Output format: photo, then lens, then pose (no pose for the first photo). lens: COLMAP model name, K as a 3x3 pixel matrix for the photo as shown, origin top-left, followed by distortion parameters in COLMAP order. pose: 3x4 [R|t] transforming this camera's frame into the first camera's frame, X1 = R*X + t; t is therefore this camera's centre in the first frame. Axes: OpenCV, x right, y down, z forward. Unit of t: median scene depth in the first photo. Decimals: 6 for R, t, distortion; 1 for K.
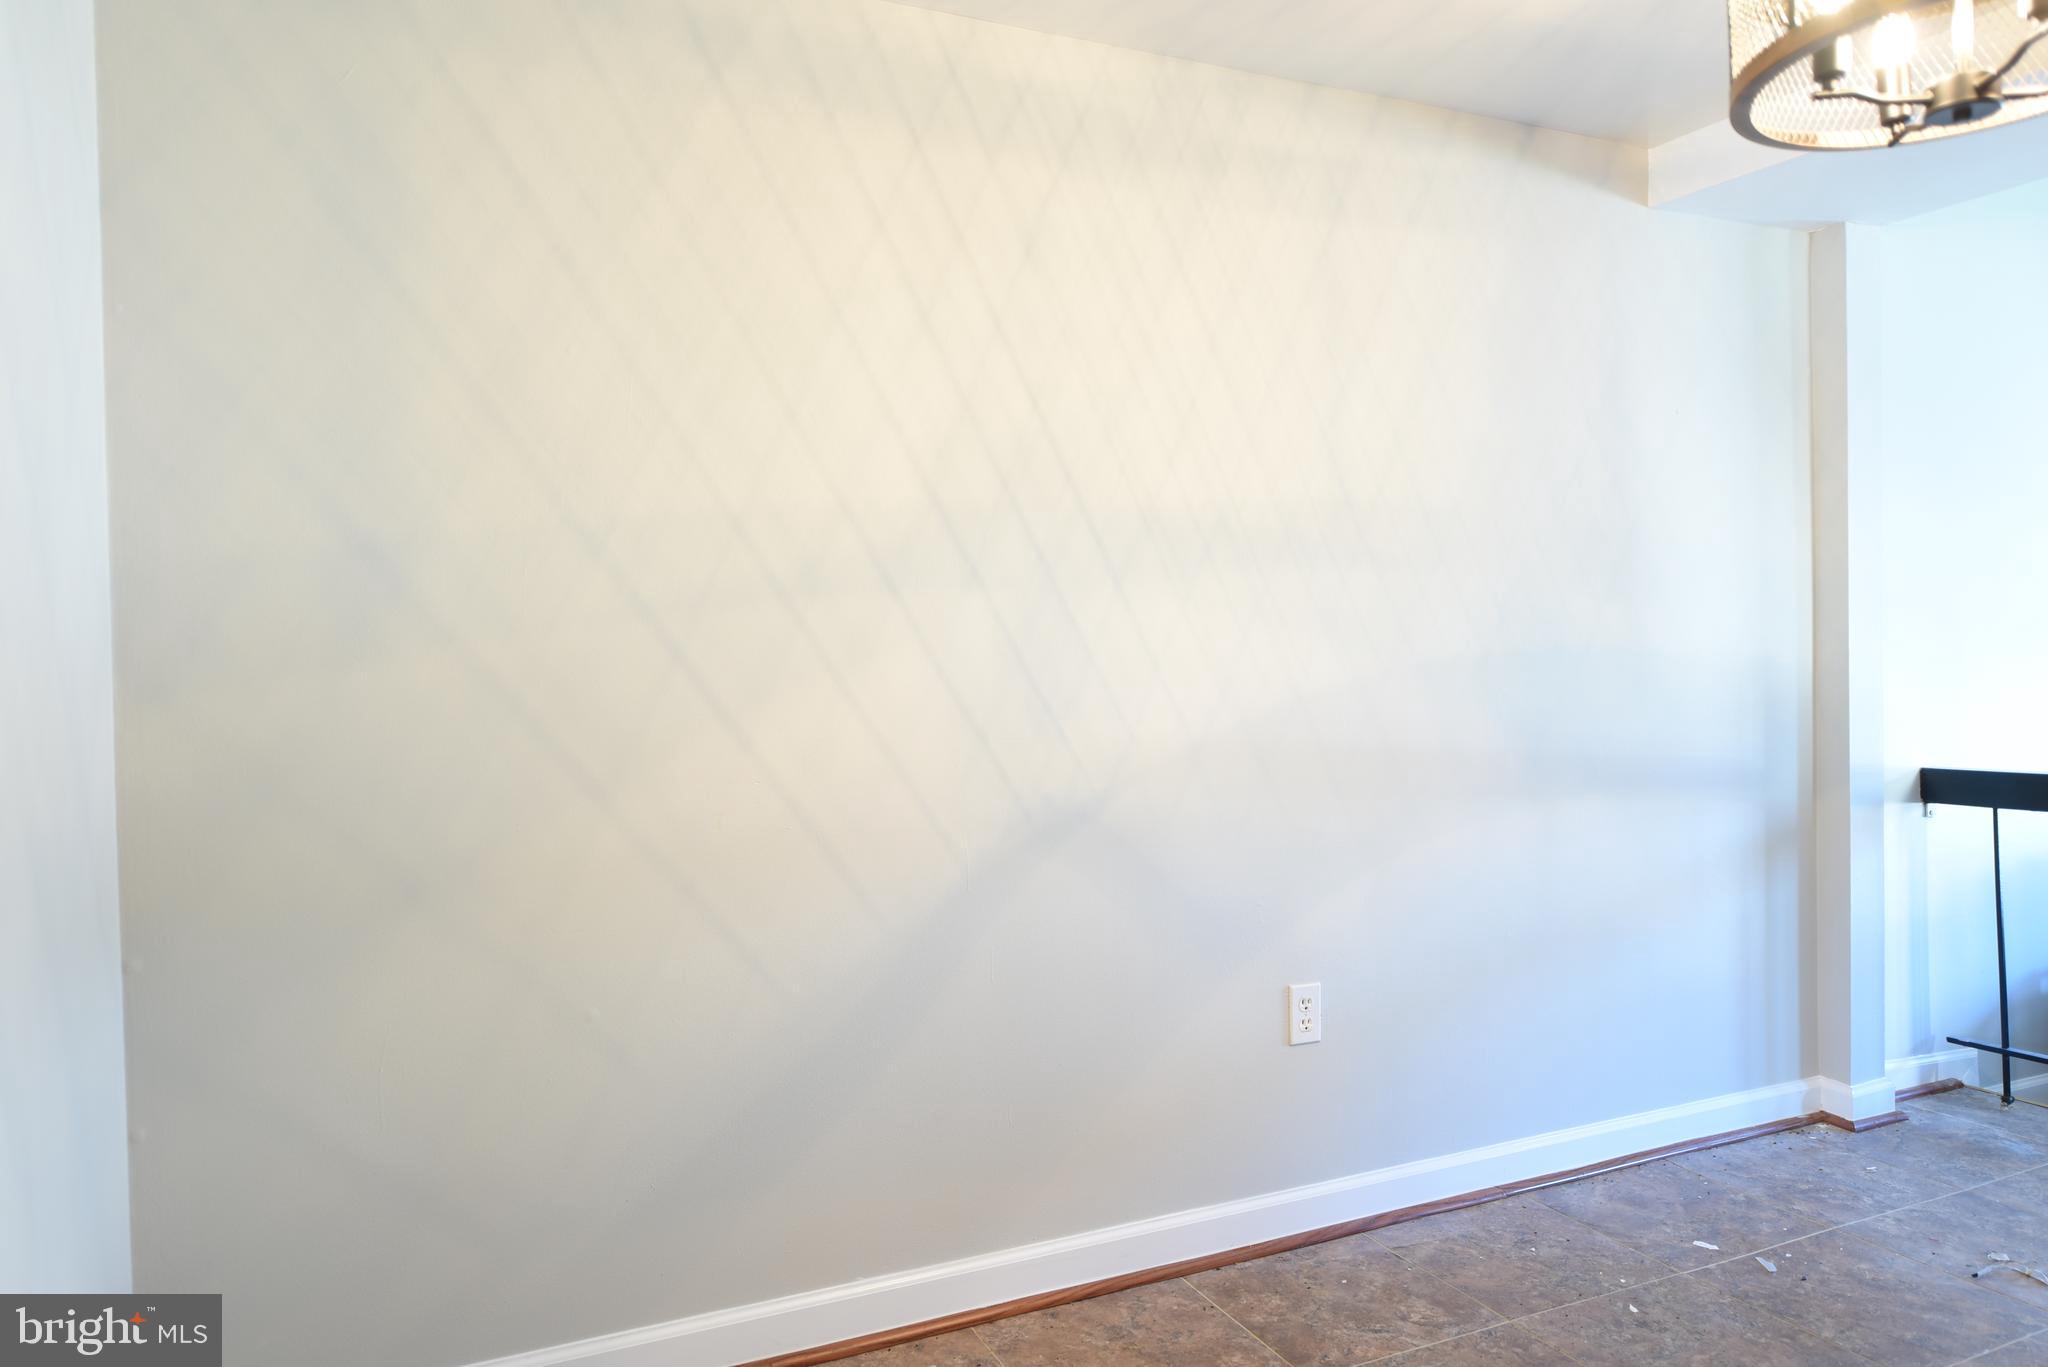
lens RADIAL K [[1346.8, 0, 1024.0], [0, 1346.8, 683.5], [0, 0, 1]] dist [0.017982, 0.000377]
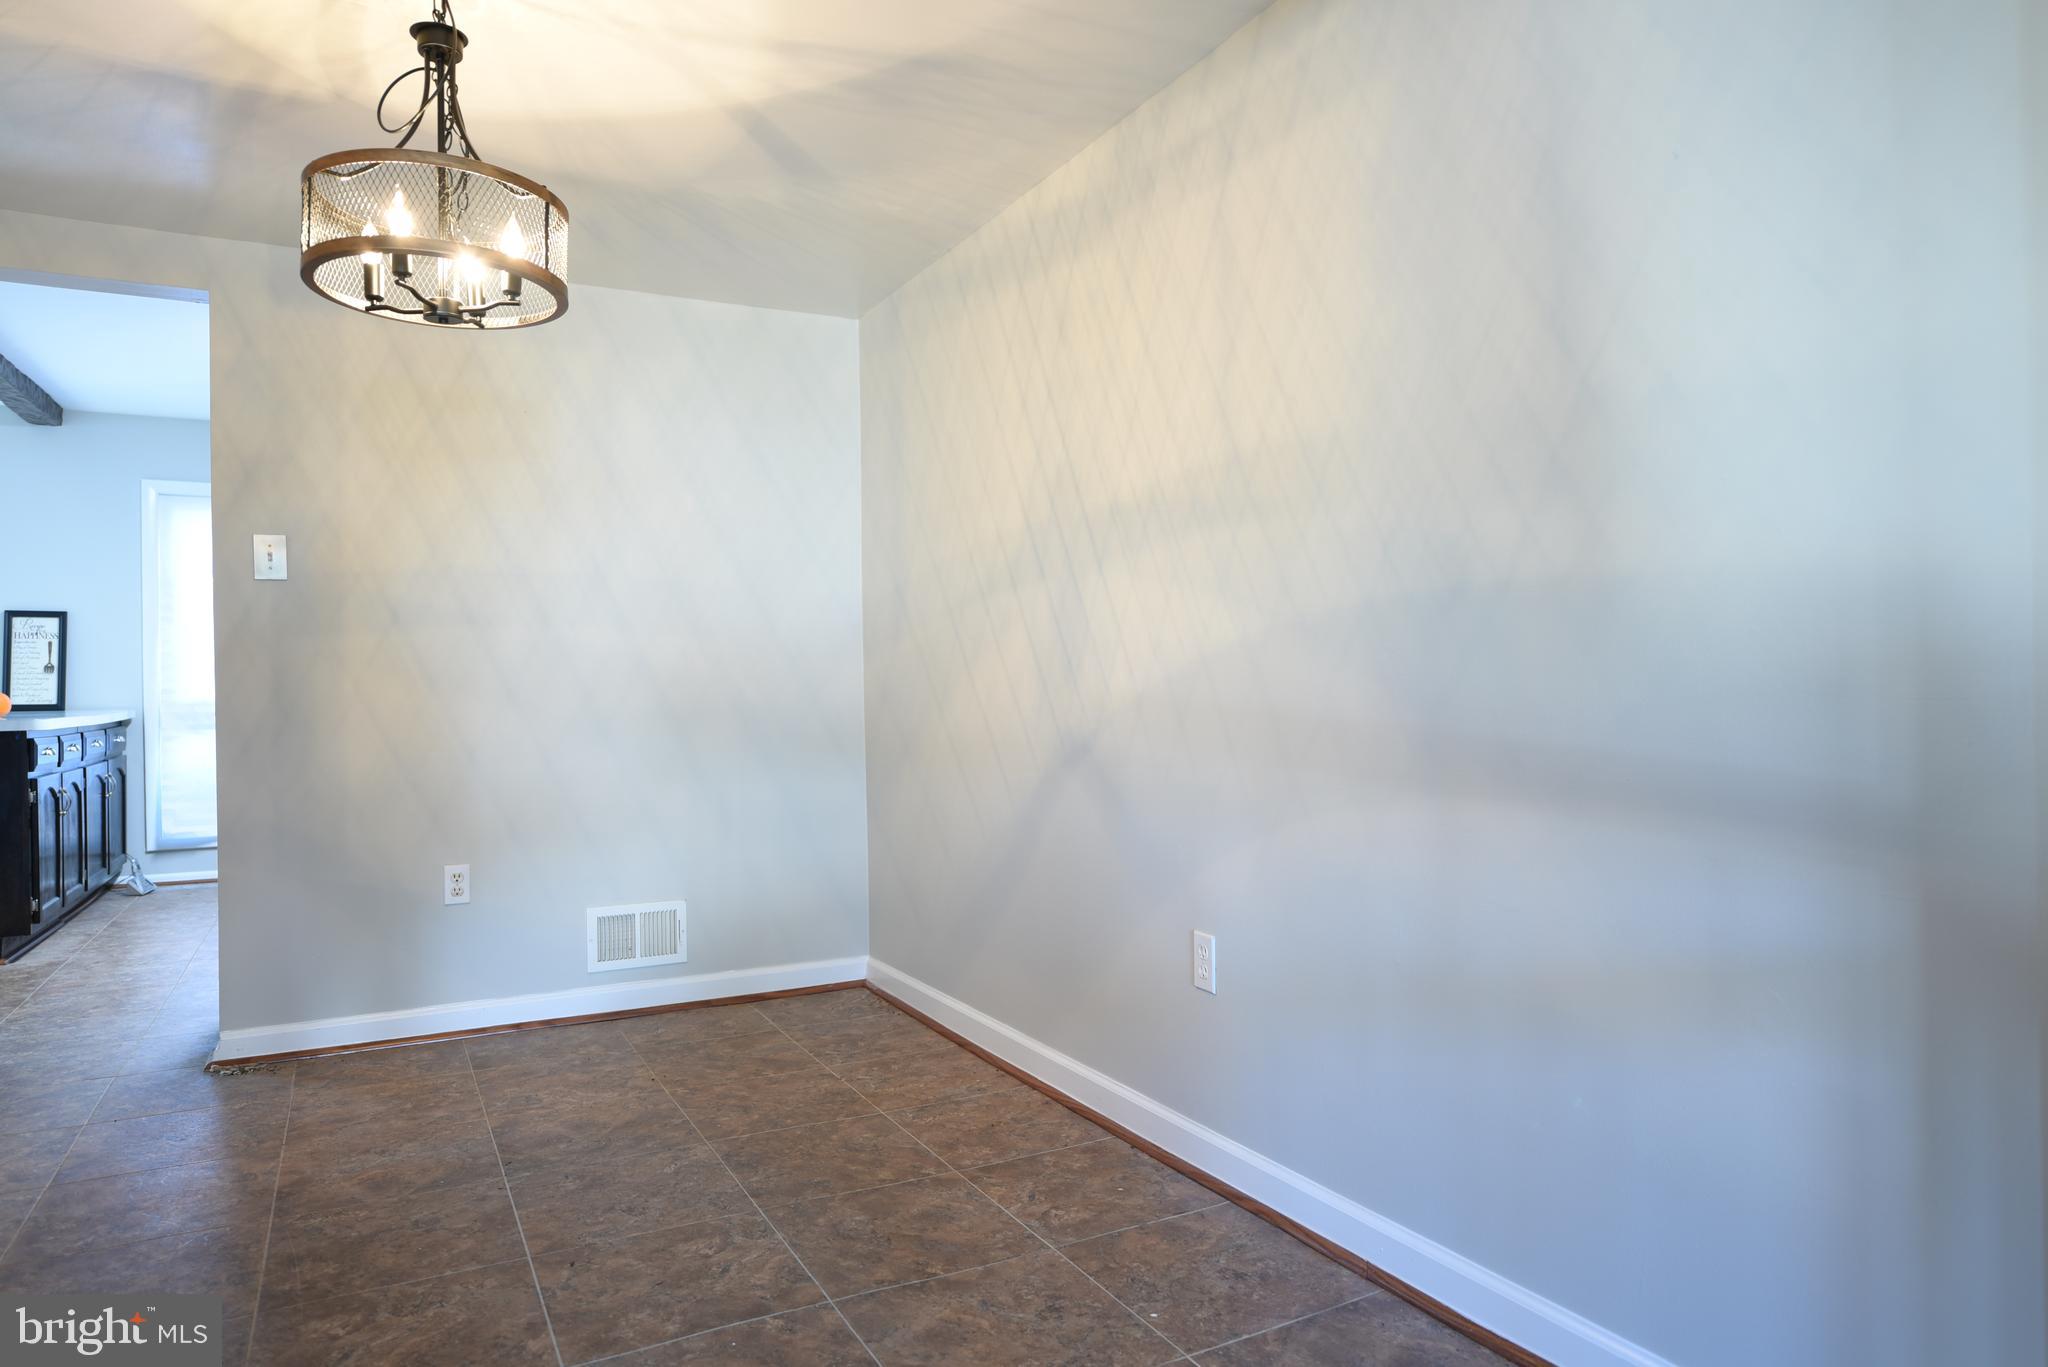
lens RADIAL K [[1224.1, 0, 1024.0], [0, 1224.1, 683.5], [0, 0, 1]] dist [-0.001465, 0.000013]
pose [[0.068327, 0.013307, -0.997574, 1.242550], [-0.001254, 0.999911, 0.013252, 0.021170], [0.997662, 0.000346, 0.068338, 0.876477]]
